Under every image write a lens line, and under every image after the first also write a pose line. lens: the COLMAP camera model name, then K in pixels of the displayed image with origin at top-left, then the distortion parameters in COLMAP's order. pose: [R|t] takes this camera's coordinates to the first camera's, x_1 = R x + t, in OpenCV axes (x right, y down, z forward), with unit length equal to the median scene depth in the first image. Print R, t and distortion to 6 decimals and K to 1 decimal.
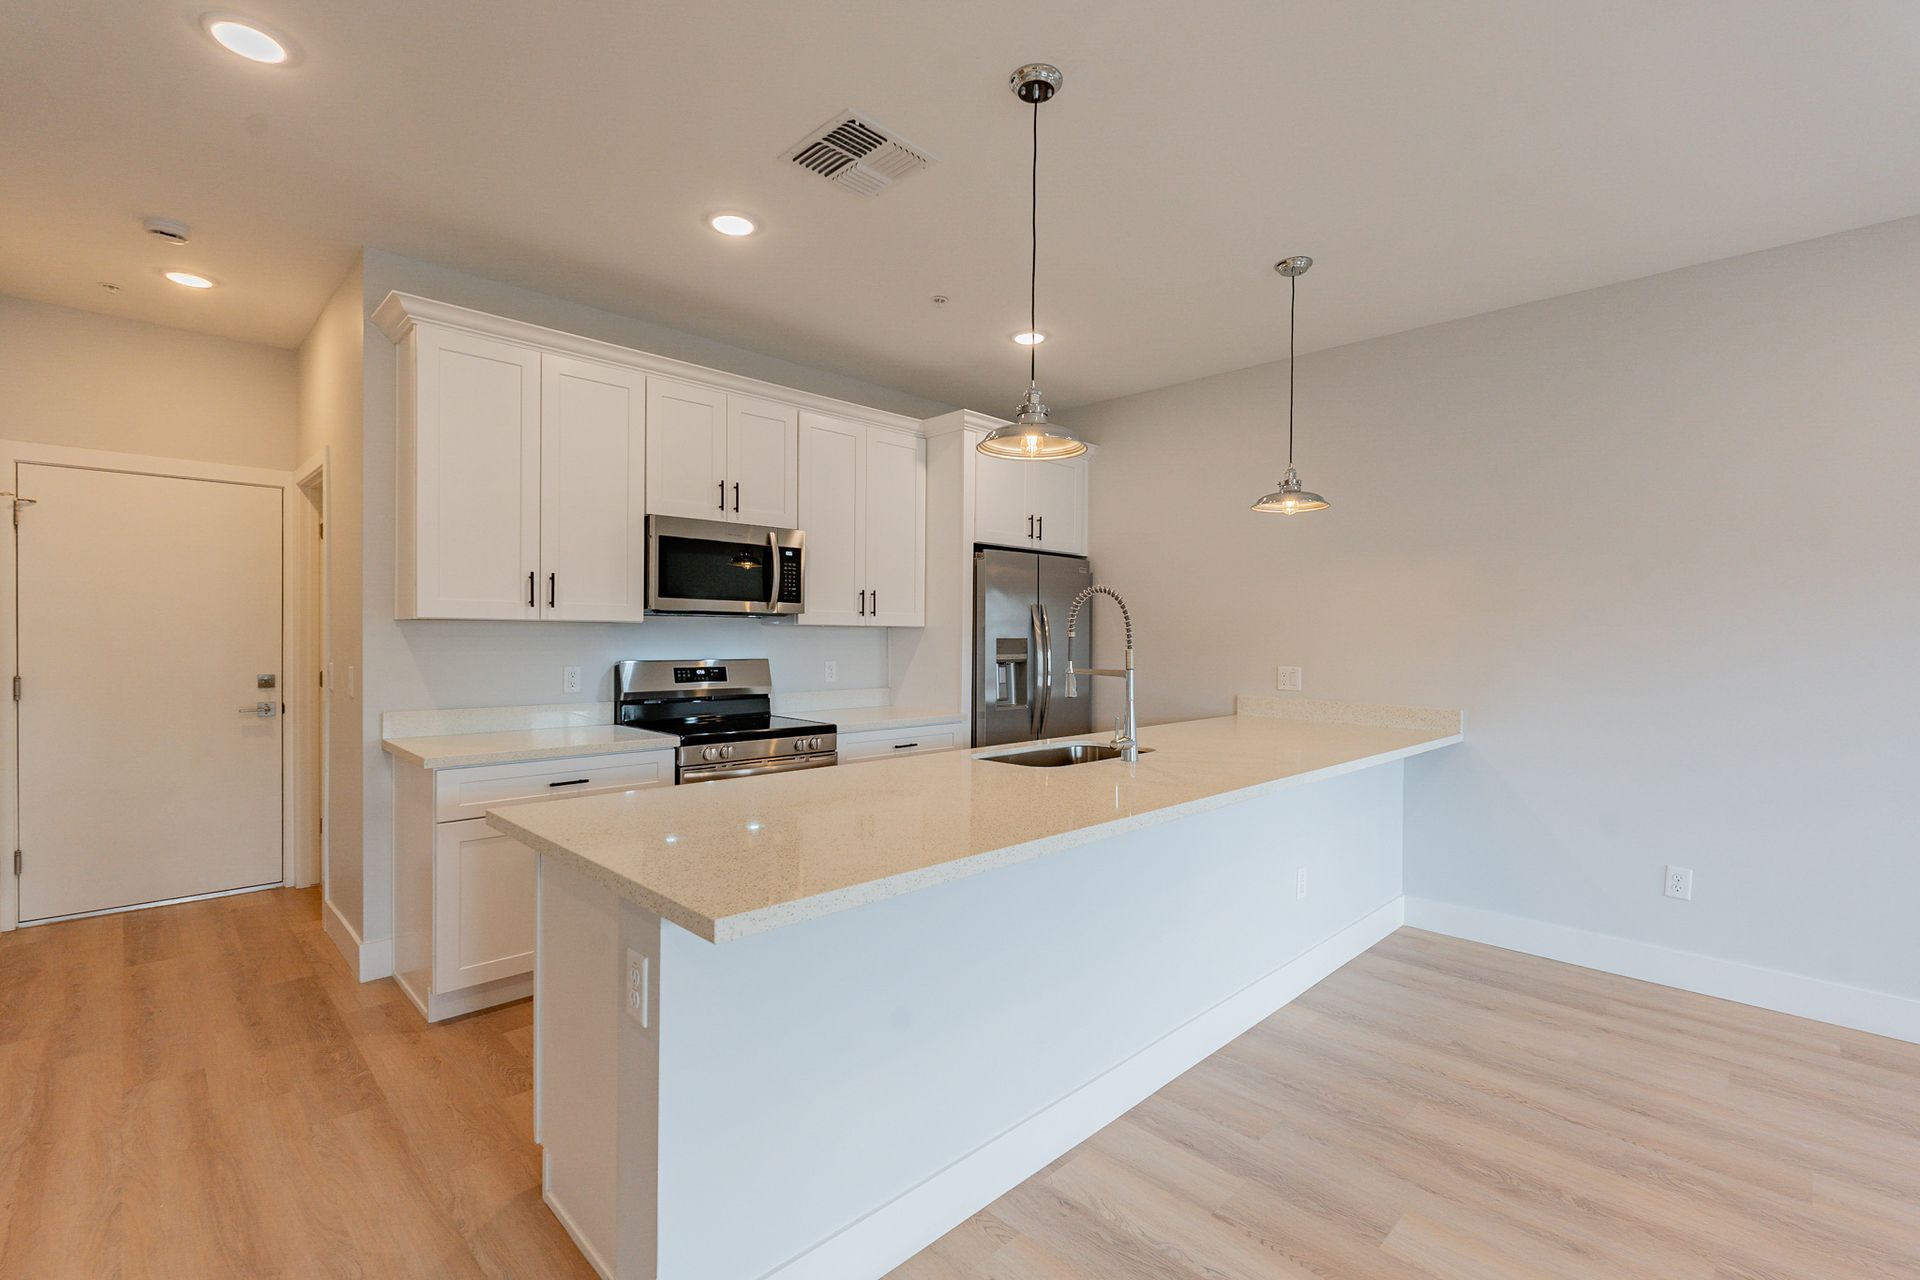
lens RADIAL K [[842.4, 0, 963.9], [0, 842.4, 642.4], [0, 0, 1]] dist [-0.000715, -0.000187]
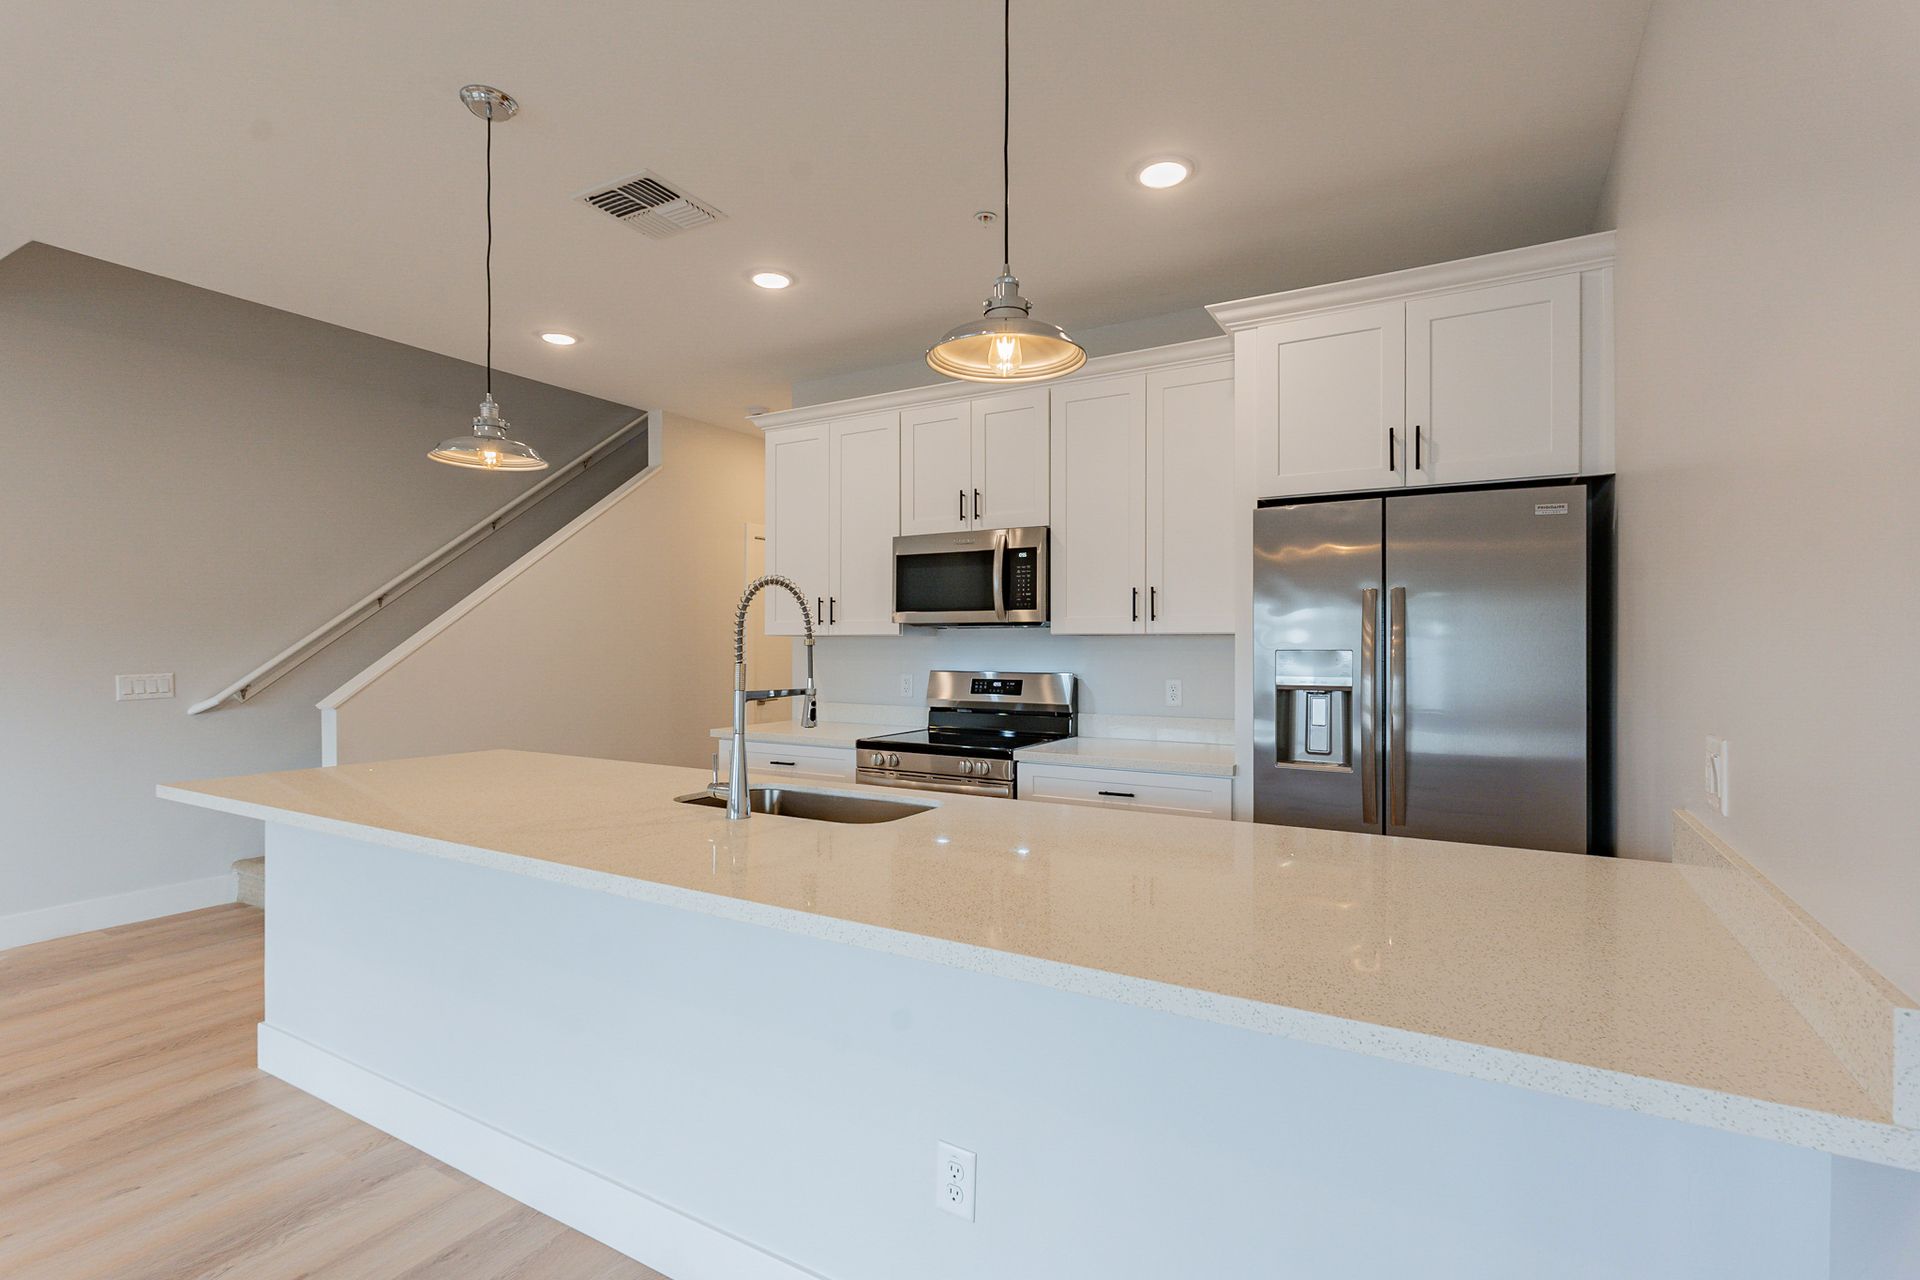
lens RADIAL K [[905.8, 0, 968.7], [0, 905.8, 638.8], [0, 0, 1]] dist [0.001516, -0.000431]
pose [[0.258270, -0.013358, -0.965980, 0.709275], [-0.009017, 0.999828, -0.016236, -0.000472], [0.966031, 0.012903, 0.258105, 0.704238]]
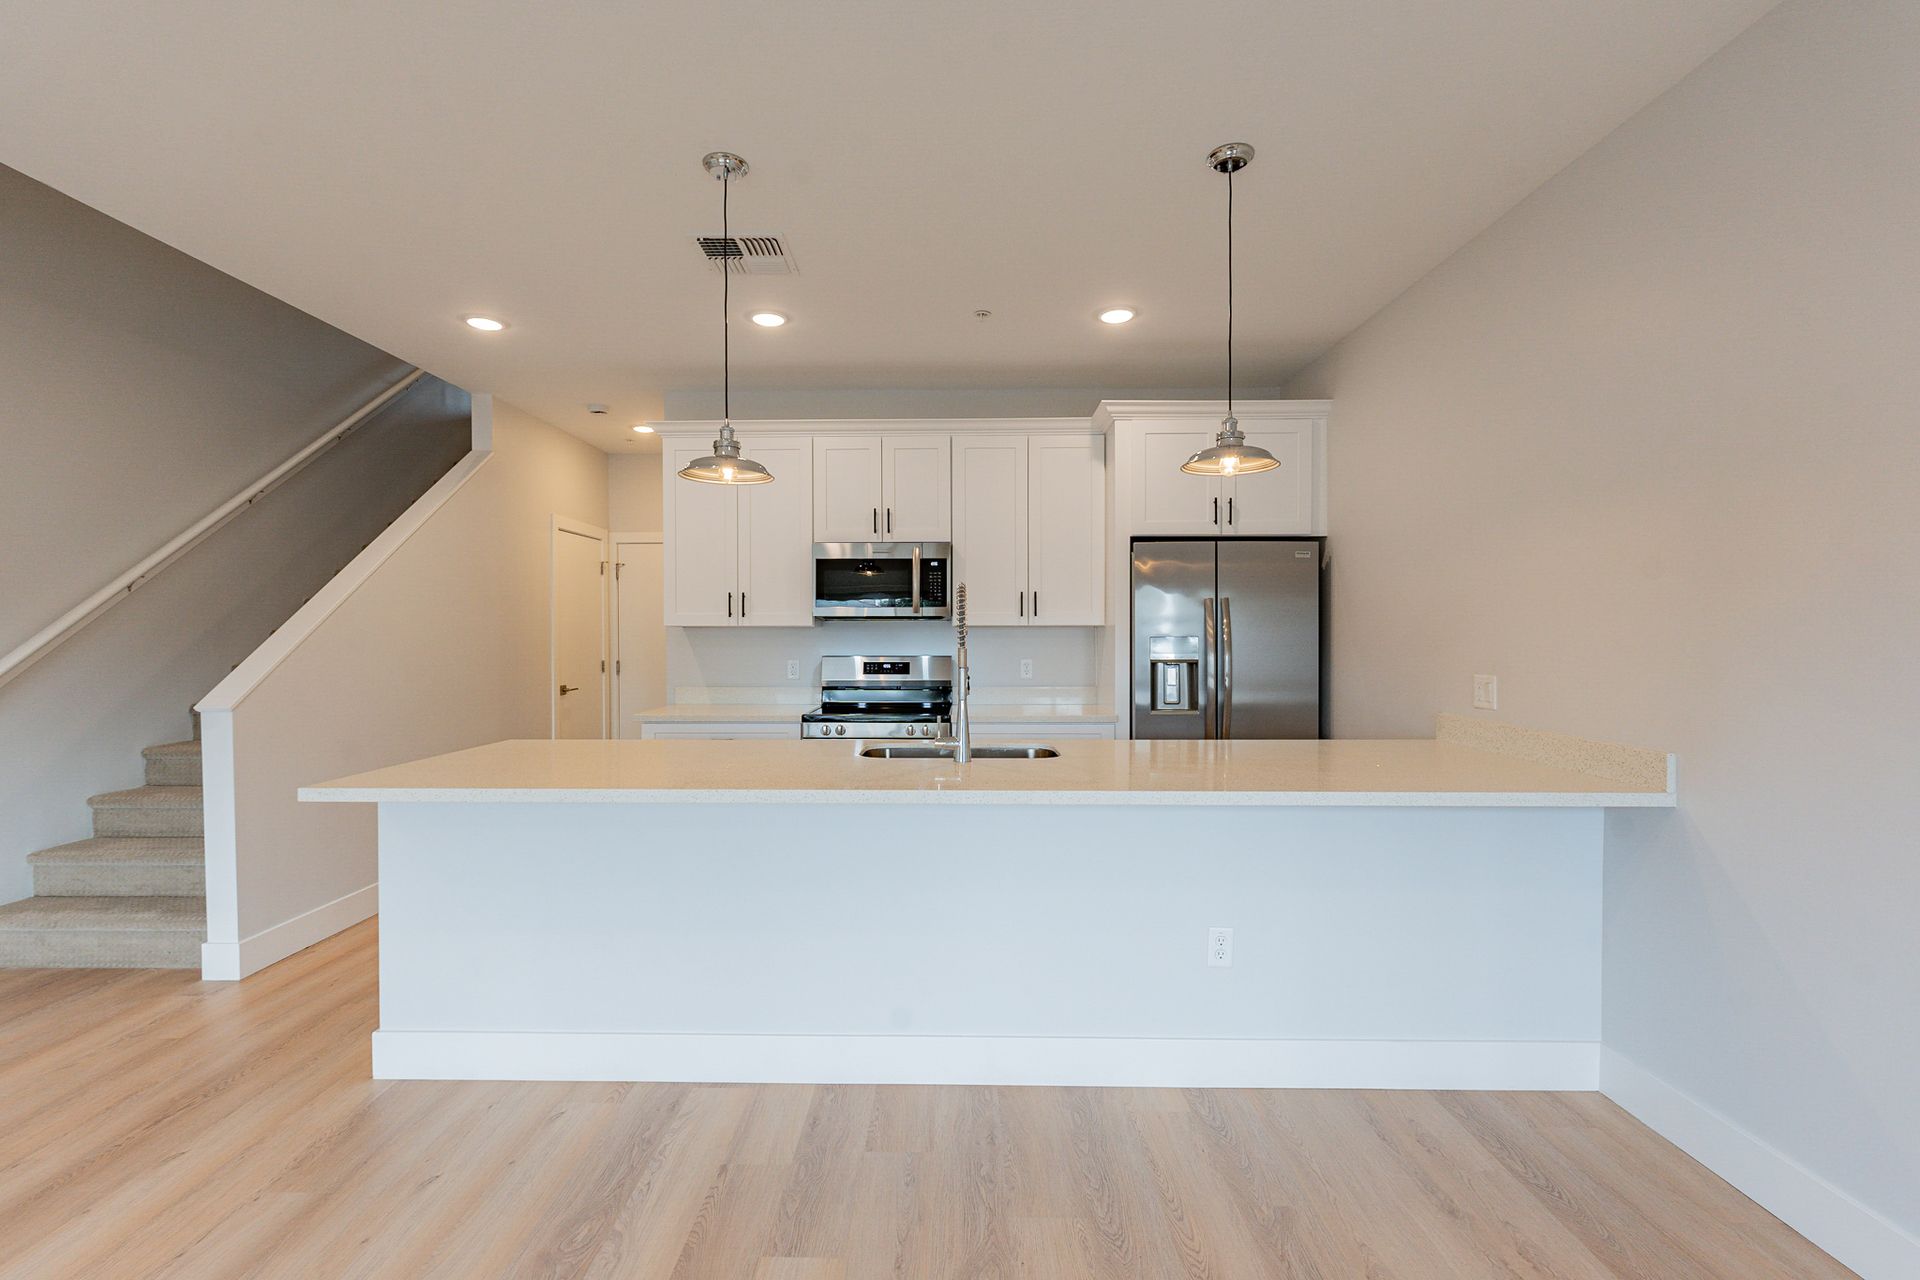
lens RADIAL K [[838.3, 0, 955.2], [0, 838.3, 641.9], [0, 0, 1]] dist [-0.000779, -0.000786]
pose [[0.701425, -0.002180, -0.712740, 0.630139], [0.001682, 0.999998, -0.001403, 0.002202], [0.712742, -0.000214, 0.701427, 0.222537]]
